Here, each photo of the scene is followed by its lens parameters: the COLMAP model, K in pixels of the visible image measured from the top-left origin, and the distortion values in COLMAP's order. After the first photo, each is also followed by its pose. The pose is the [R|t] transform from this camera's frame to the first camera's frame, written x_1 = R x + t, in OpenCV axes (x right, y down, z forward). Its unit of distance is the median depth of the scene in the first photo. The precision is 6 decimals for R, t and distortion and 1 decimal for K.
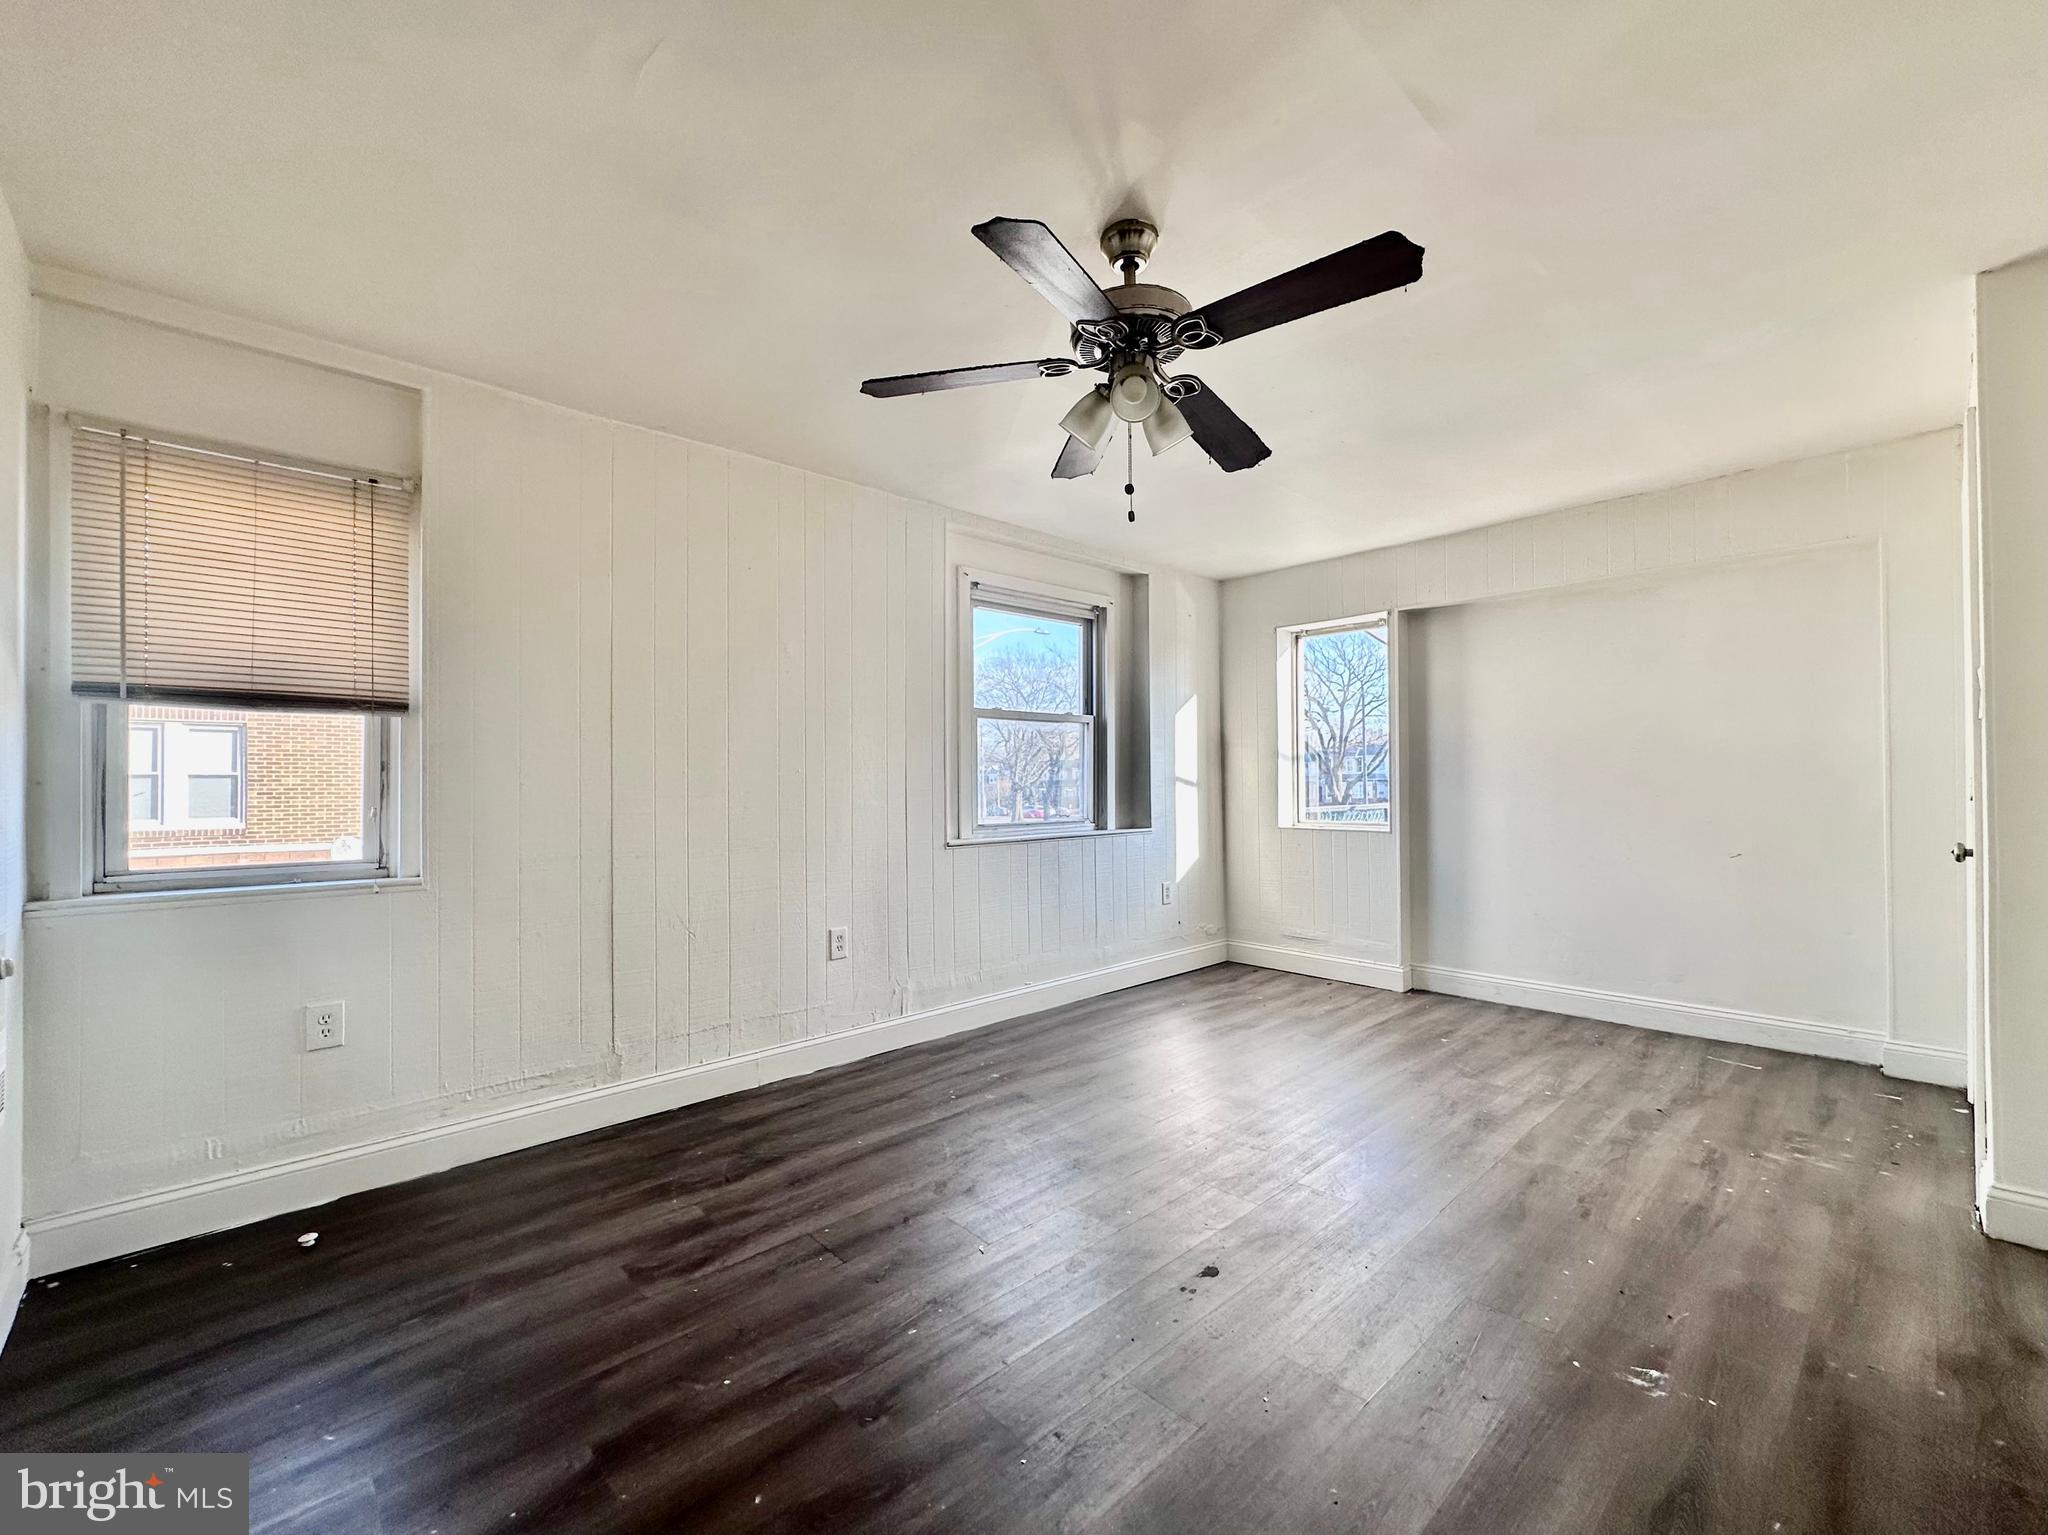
lens RADIAL K [[844.0, 0, 1016.1], [0, 844.0, 770.1], [0, 0, 1]] dist [-0.000651, 0.000040]
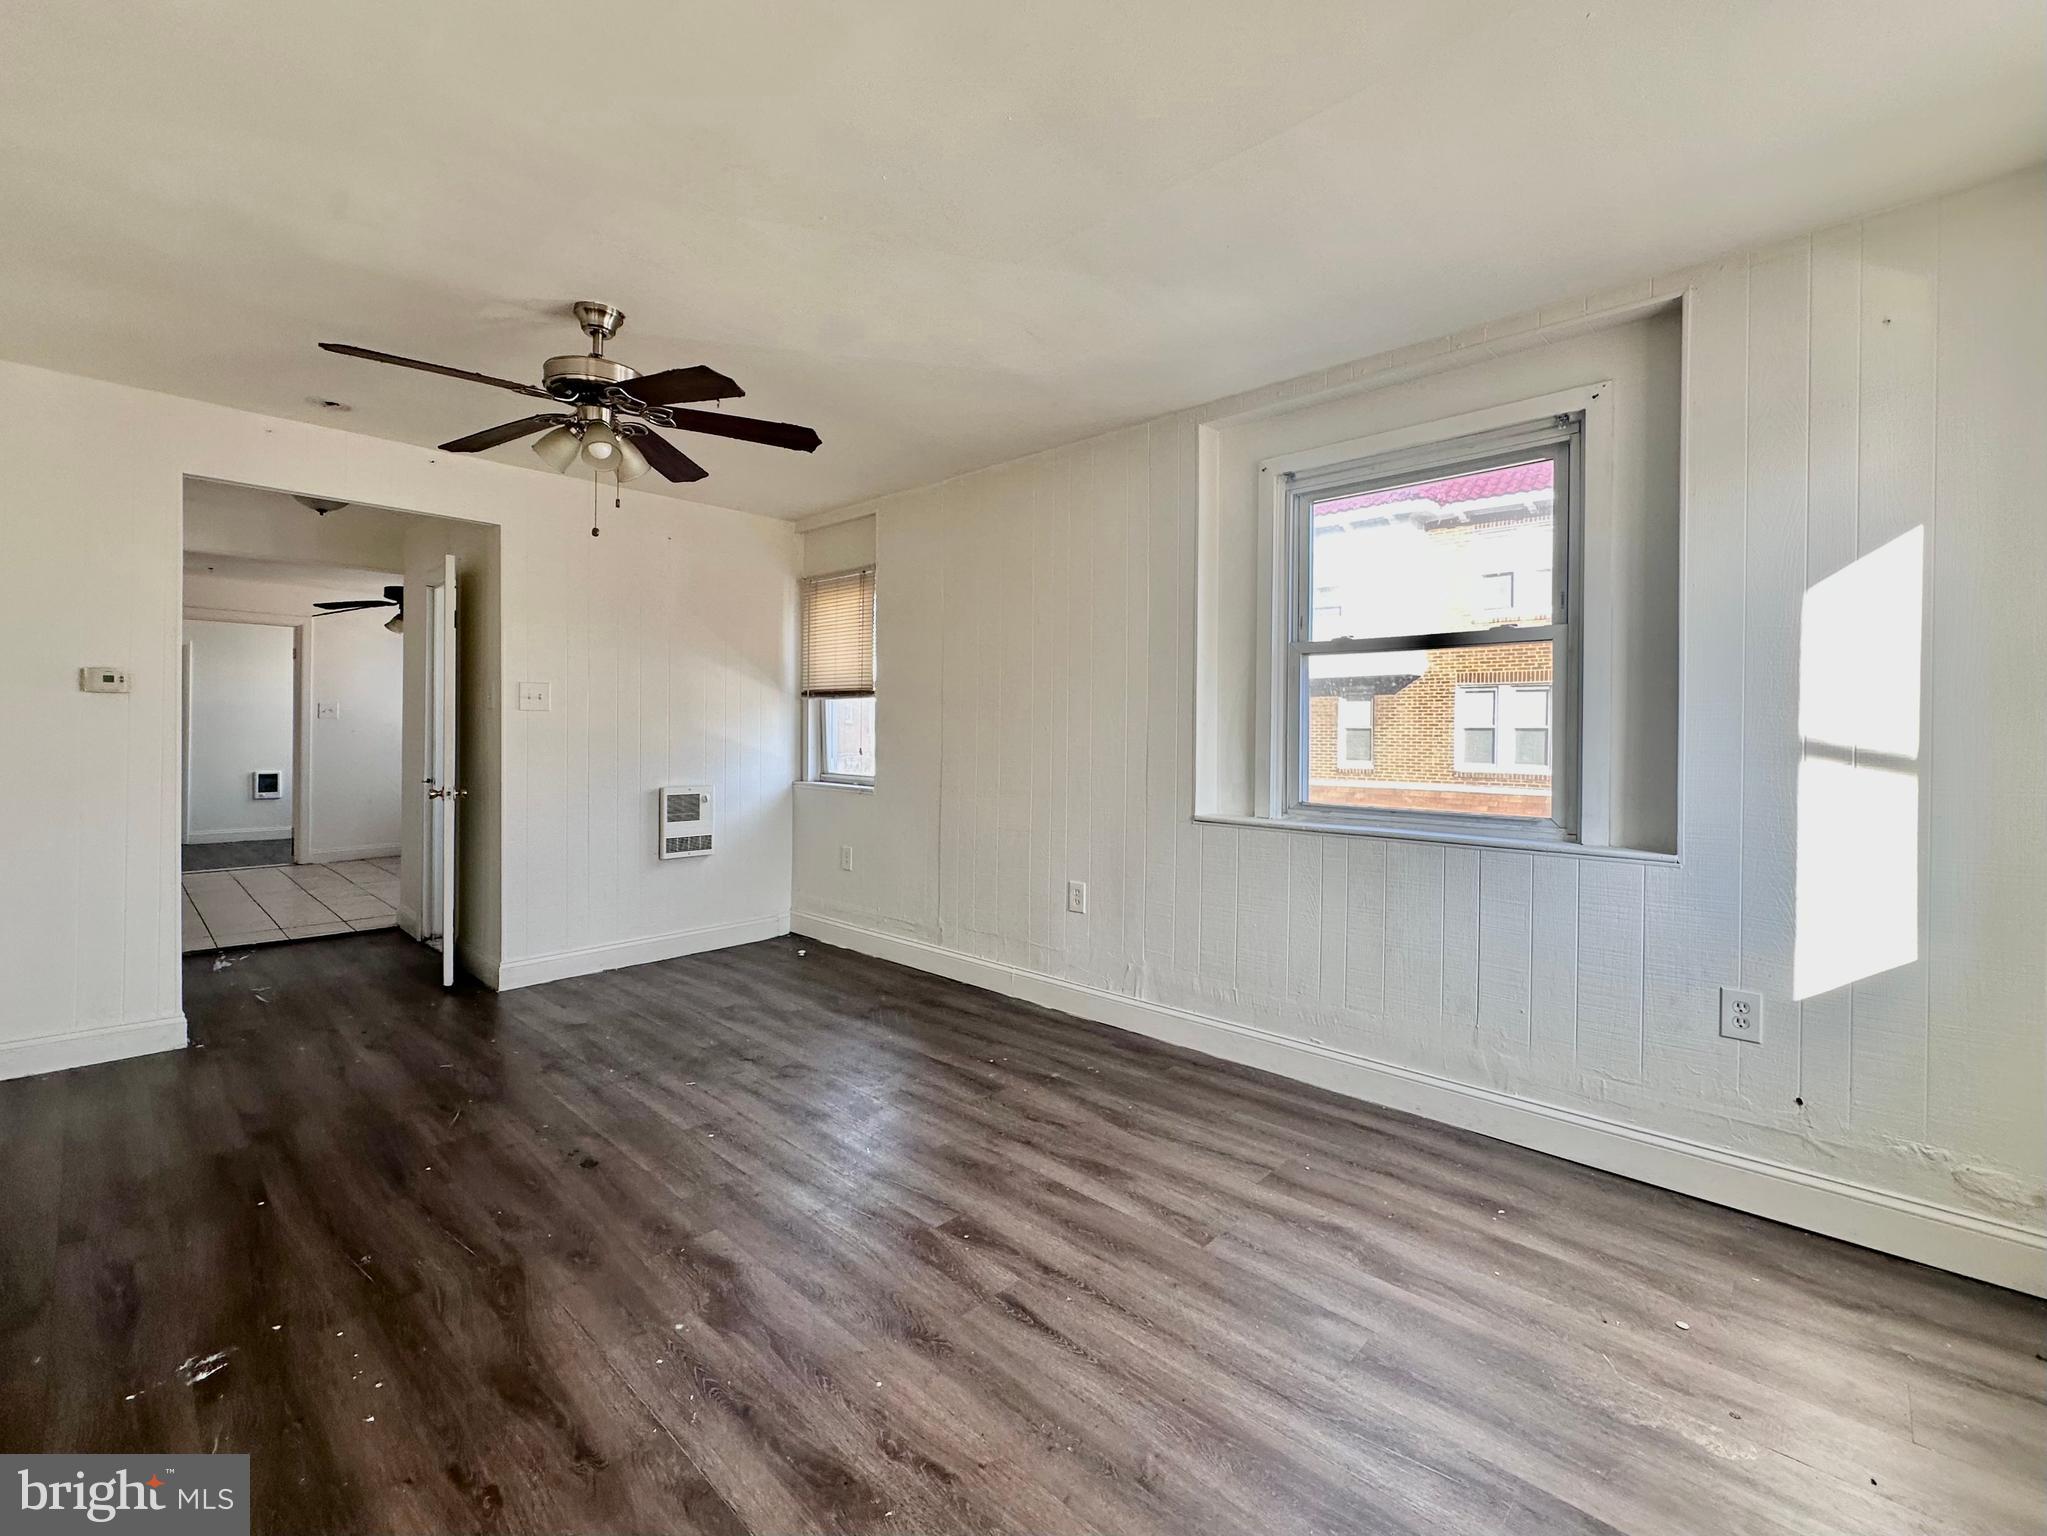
lens RADIAL K [[843.6, 0, 997.1], [0, 843.6, 725.8], [0, 0, 1]] dist [-0.000651, 0.000040]
pose [[0.081501, 0.001015, -0.996673, 0.815040], [0.003564, 0.999993, 0.001310, -0.004141], [0.996667, -0.003658, 0.081496, 0.835737]]
